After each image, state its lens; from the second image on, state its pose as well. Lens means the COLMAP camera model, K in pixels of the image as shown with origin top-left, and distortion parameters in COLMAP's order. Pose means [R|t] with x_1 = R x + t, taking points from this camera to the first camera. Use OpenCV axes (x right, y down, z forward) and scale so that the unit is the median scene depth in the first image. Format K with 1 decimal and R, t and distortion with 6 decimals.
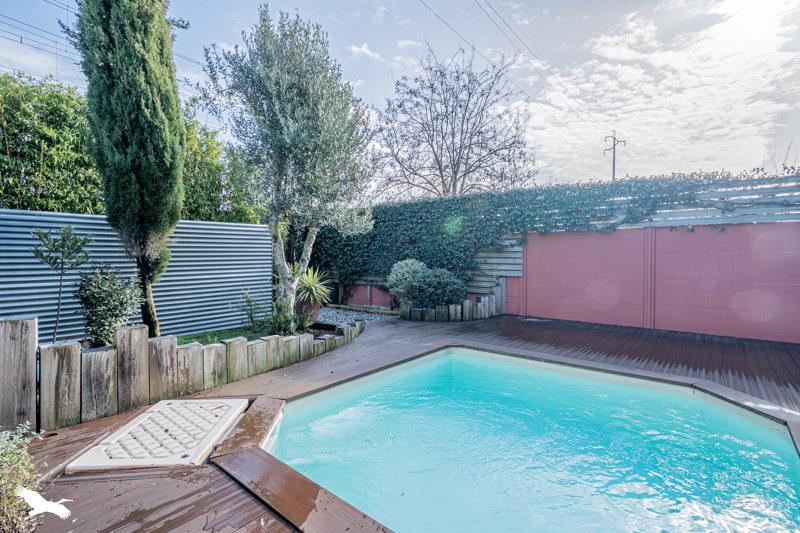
lens RADIAL K [[384.0, 0, 400.0], [0, 384.0, 266.5], [0, 0, 1]] dist [-0.001161, -0.000161]
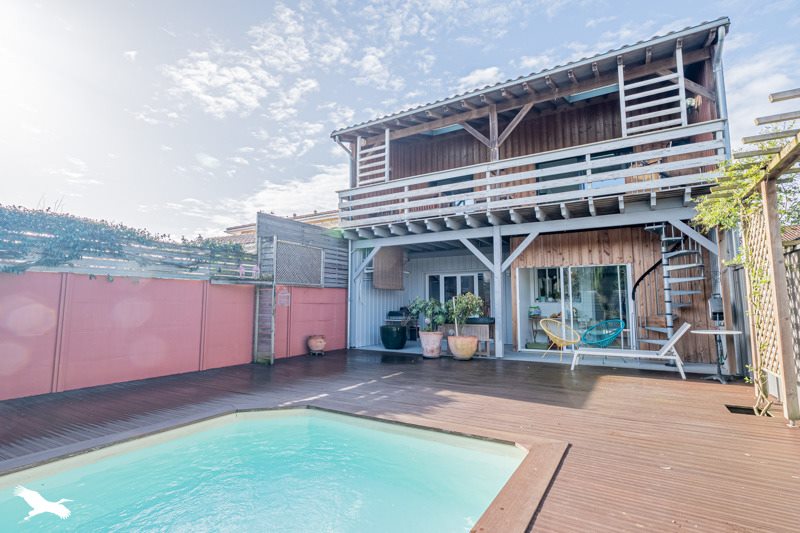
lens RADIAL K [[384.0, 0, 400.0], [0, 384.0, 266.5], [0, 0, 1]] dist [-0.001161, -0.000161]
pose [[-0.149447, 0.098711, 0.983830, -0.329901], [0.027227, 0.995038, -0.095700, -0.013013], [-0.988395, 0.012484, -0.151393, 0.386785]]
